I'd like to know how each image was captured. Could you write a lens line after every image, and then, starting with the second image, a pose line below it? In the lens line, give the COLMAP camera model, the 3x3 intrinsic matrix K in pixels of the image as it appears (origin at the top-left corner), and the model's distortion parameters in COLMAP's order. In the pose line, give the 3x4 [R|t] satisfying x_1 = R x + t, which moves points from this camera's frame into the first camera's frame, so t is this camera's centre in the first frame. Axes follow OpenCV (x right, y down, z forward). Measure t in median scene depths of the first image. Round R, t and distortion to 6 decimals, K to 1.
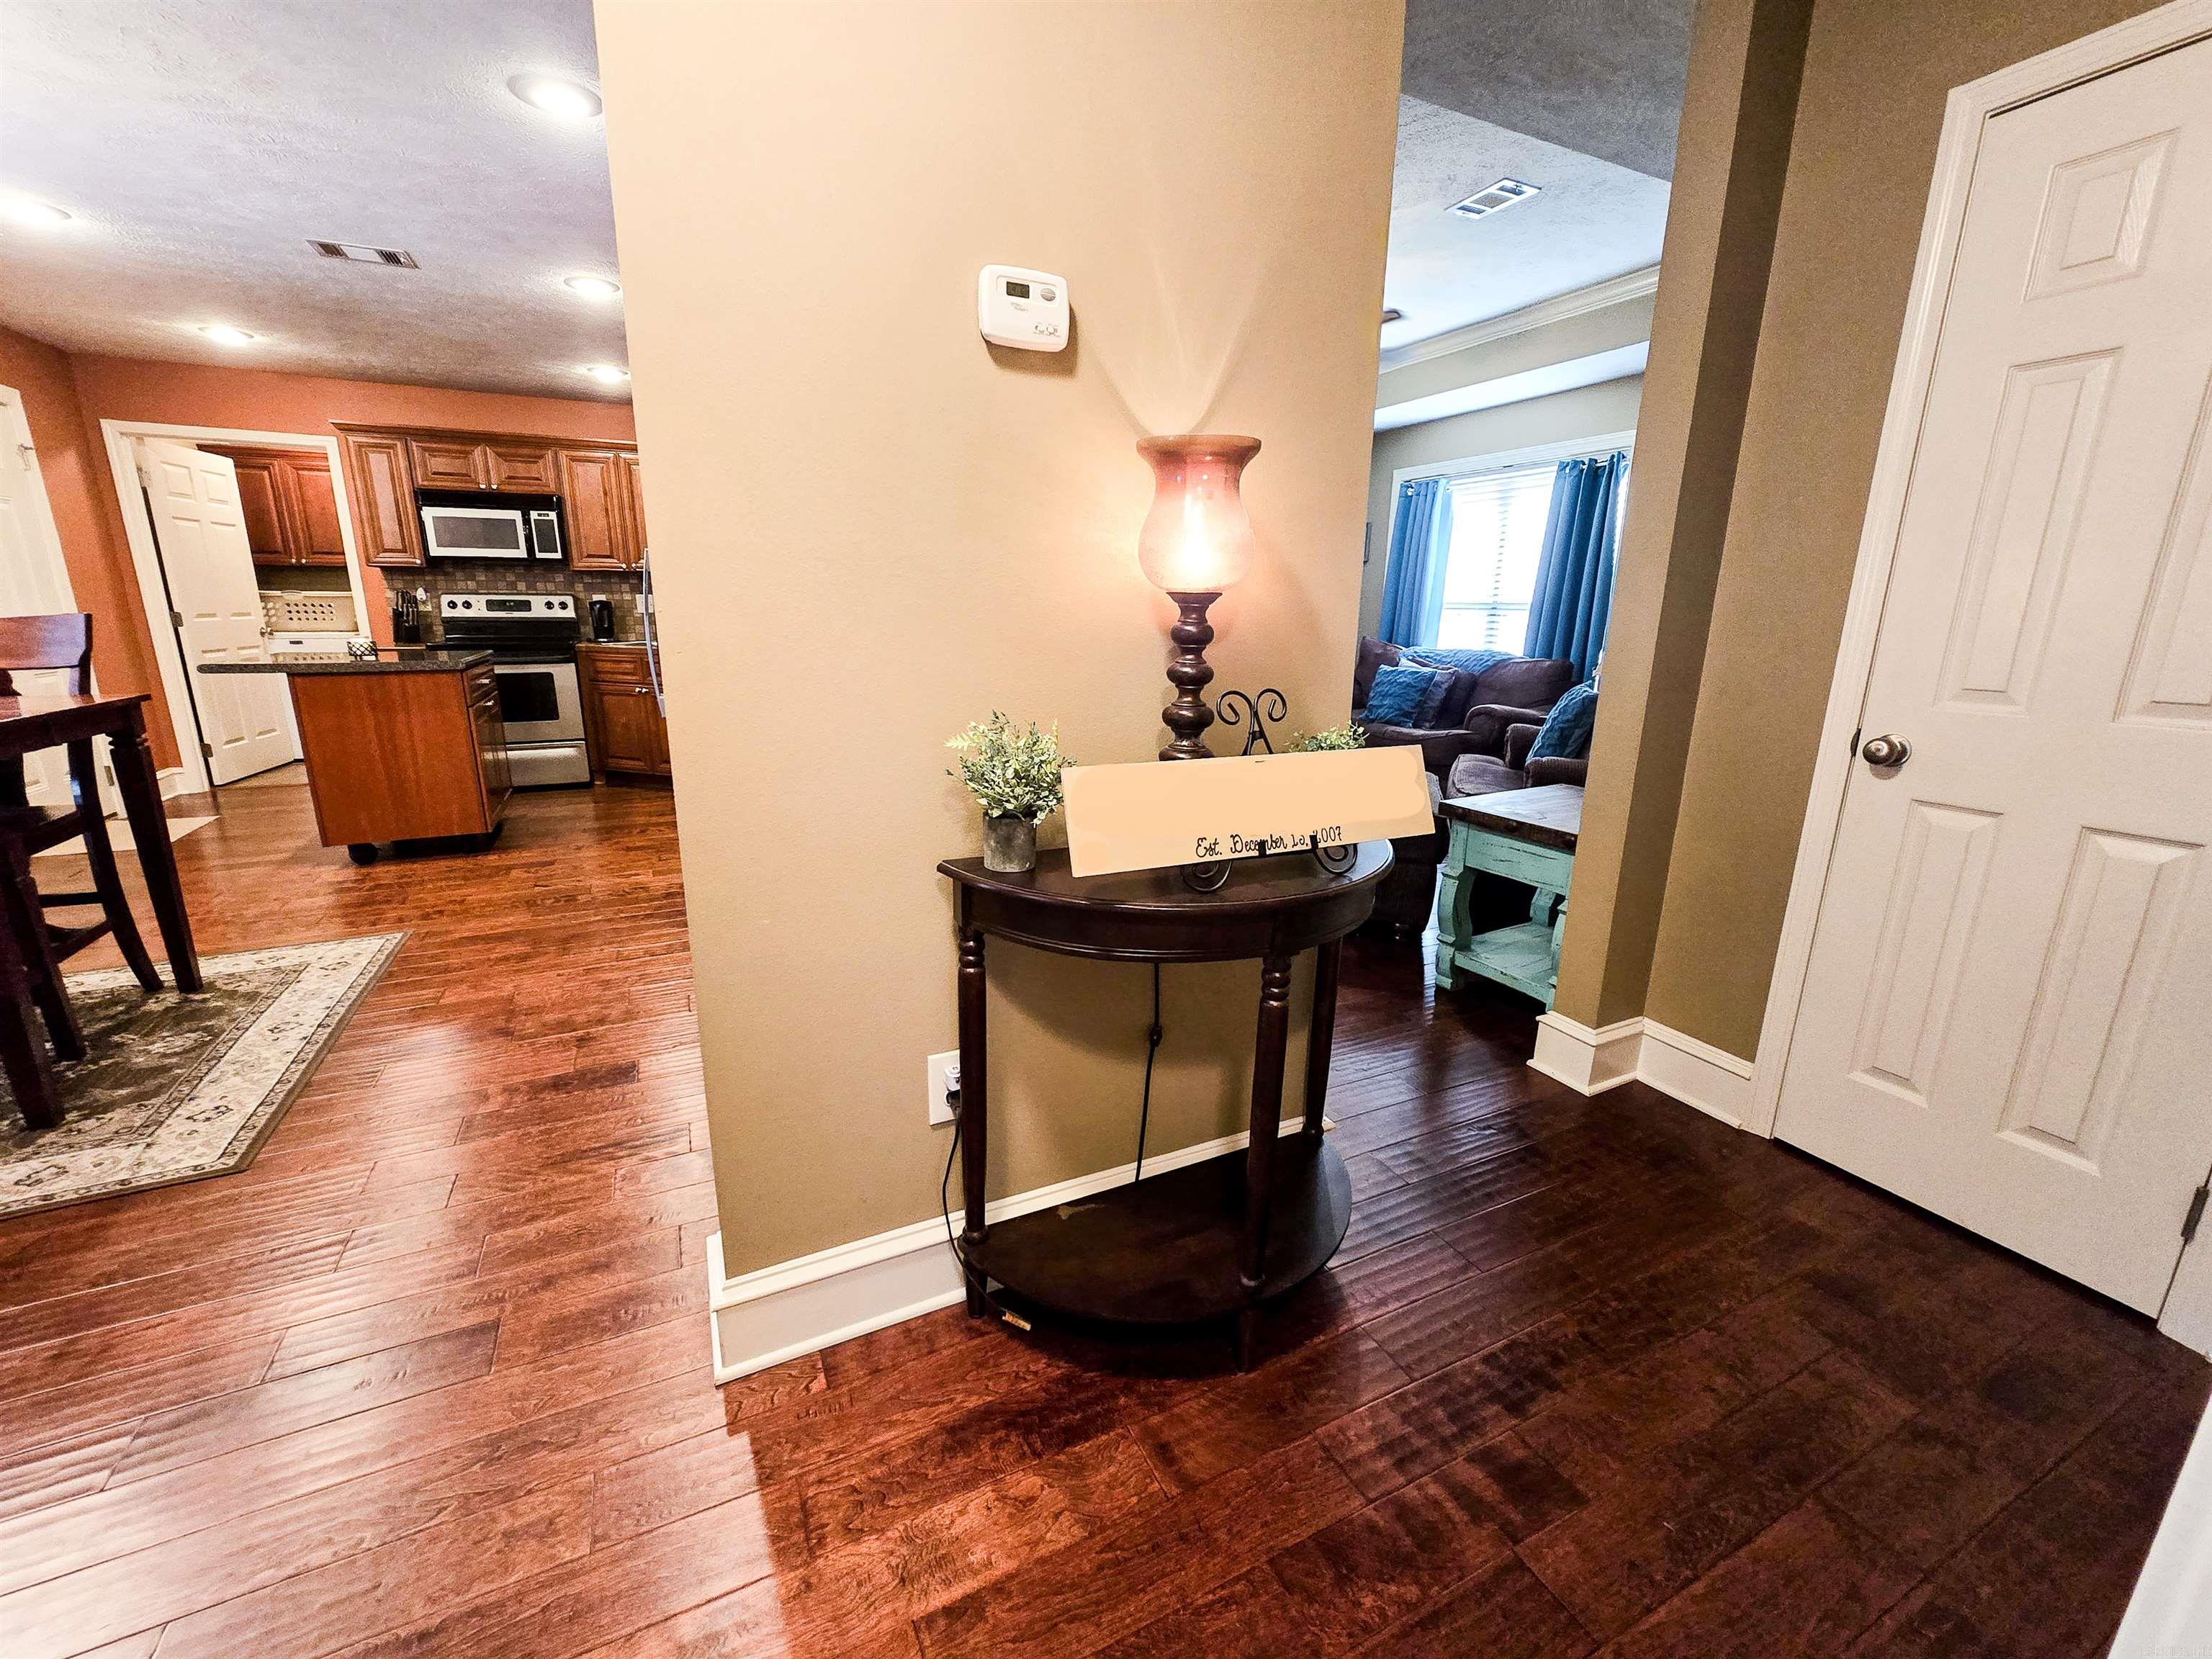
lens RADIAL K [[899.4, 0, 1099.1], [0, 899.4, 834.0], [0, 0, 1]] dist [-0.005234, -0.000837]
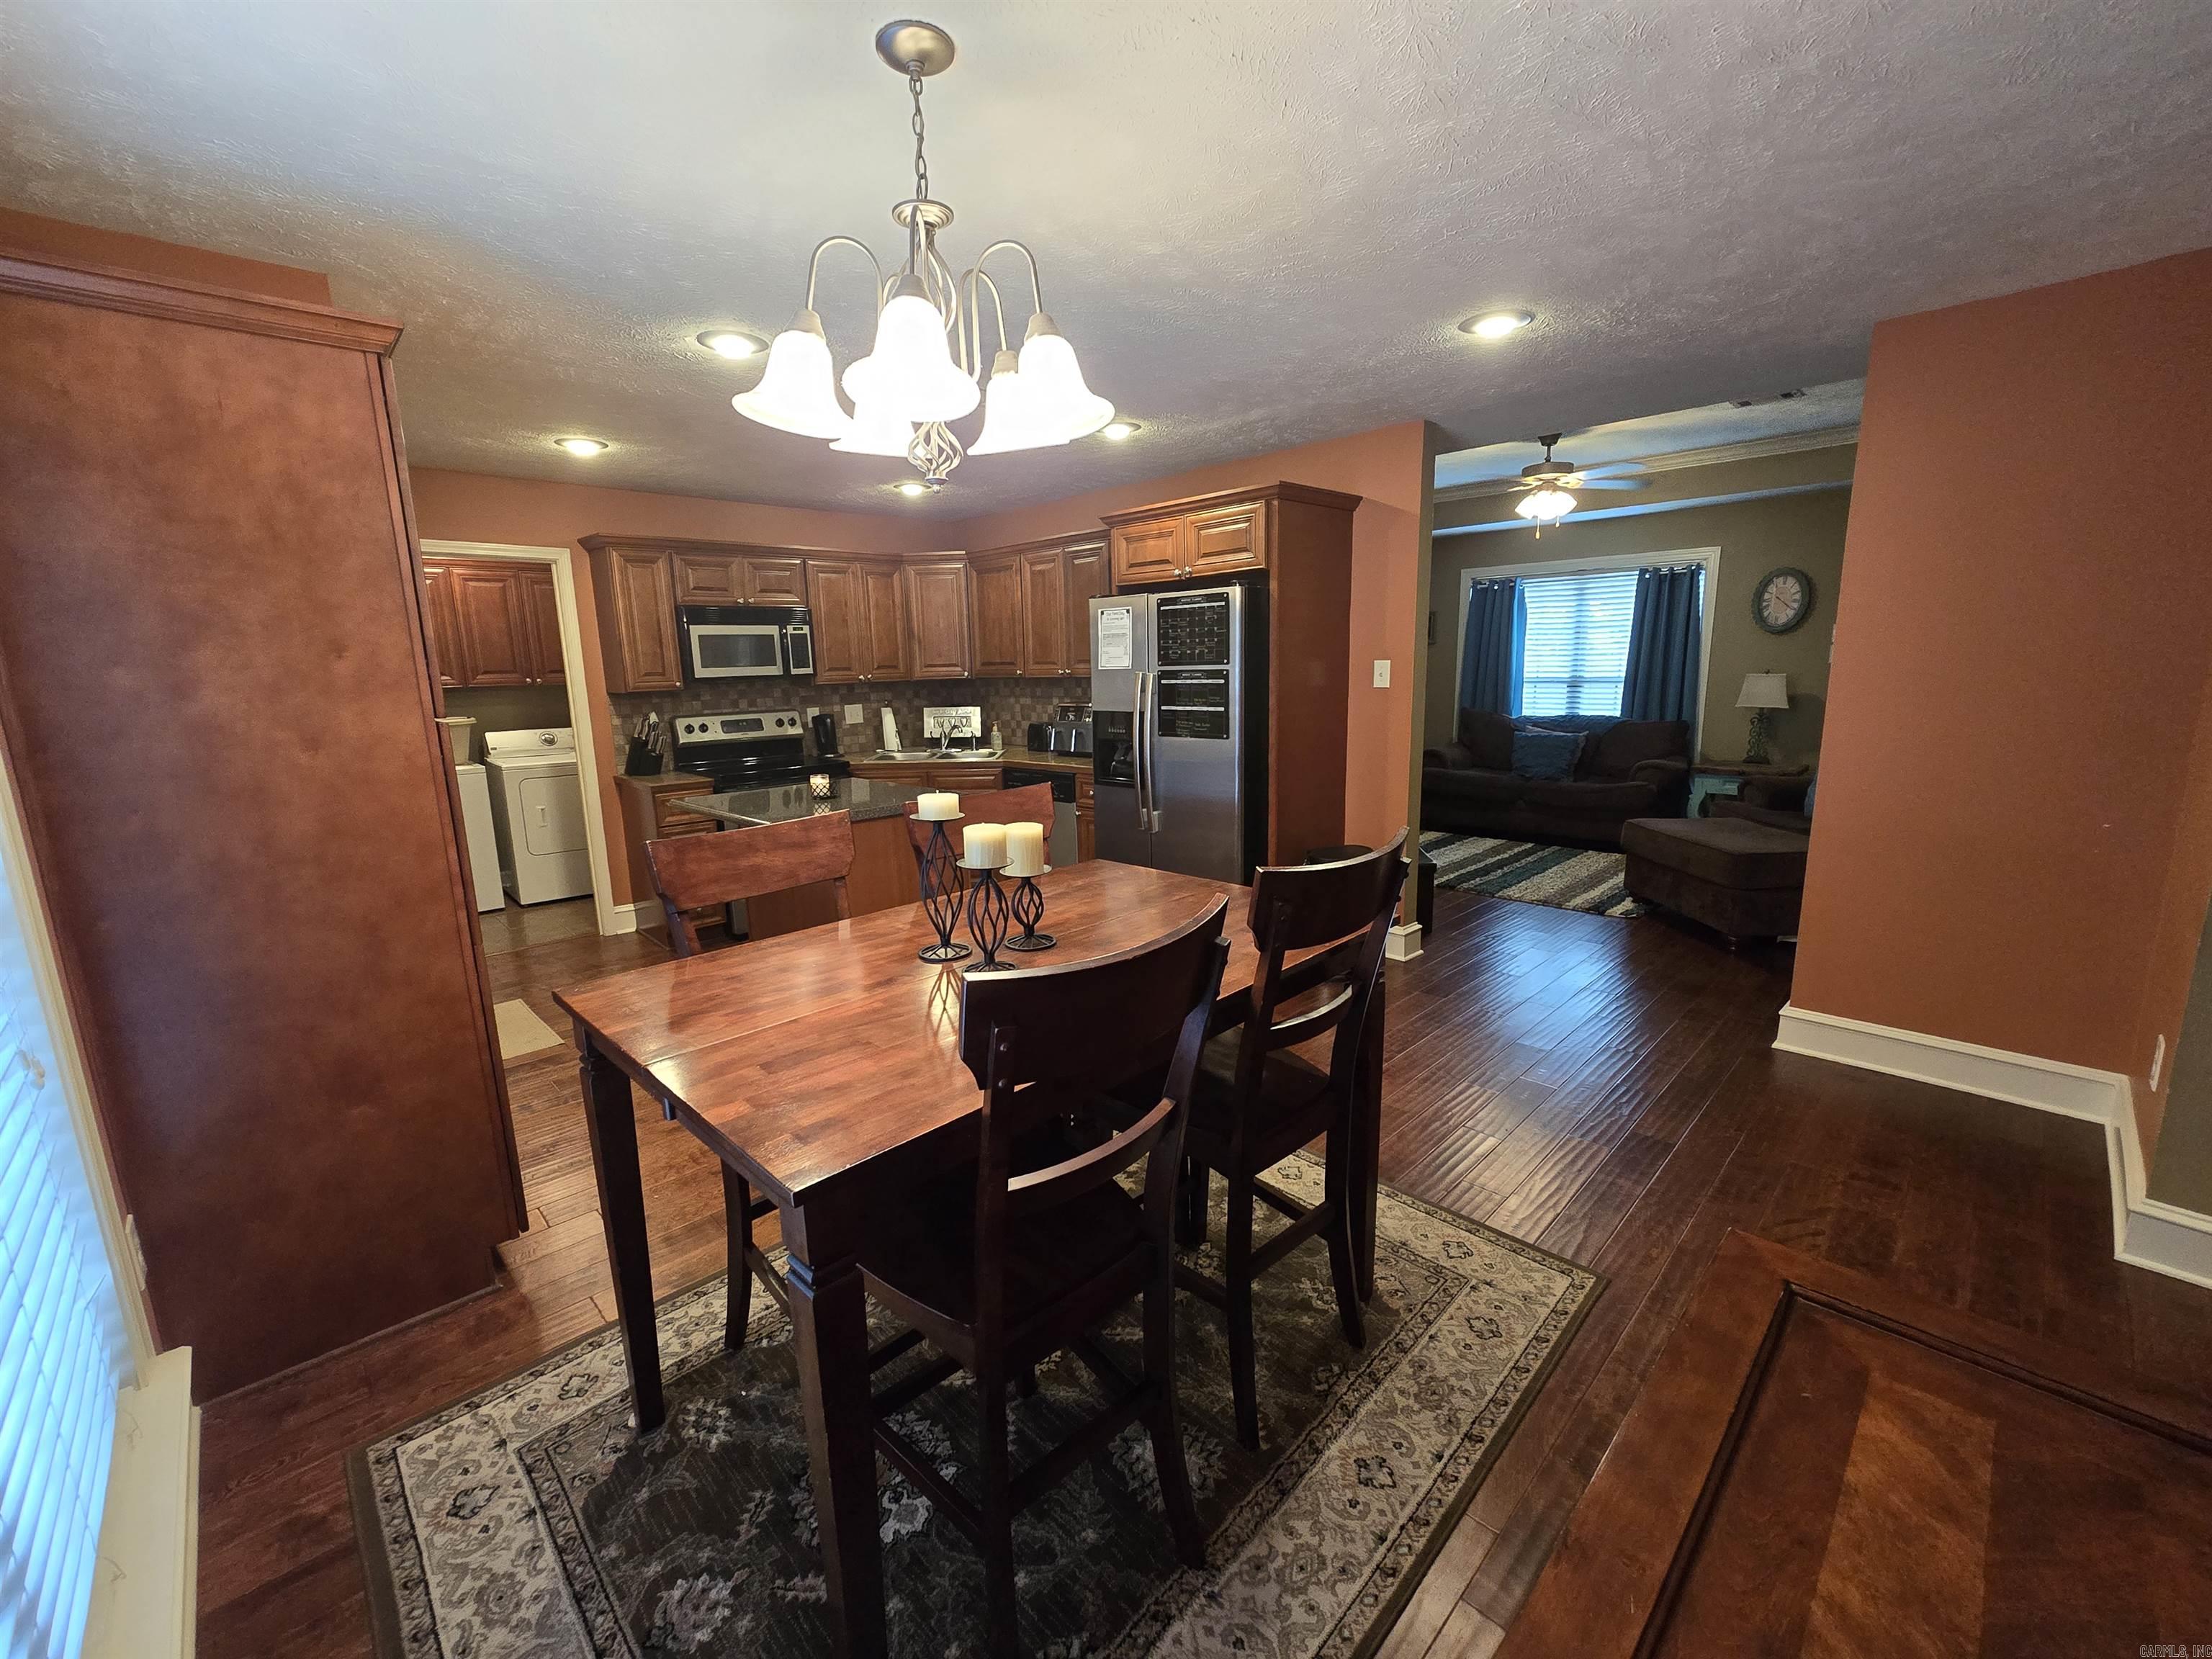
lens RADIAL K [[899.4, 0, 1102.2], [0, 899.4, 836.9], [0, 0, 1]] dist [-0.005234, -0.000837]
pose [[0.949174, -0.095926, 0.299778, -0.613339], [0.114726, 0.992345, -0.045714, -0.060508], [-0.293098, 0.077783, 0.952913, 0.031650]]
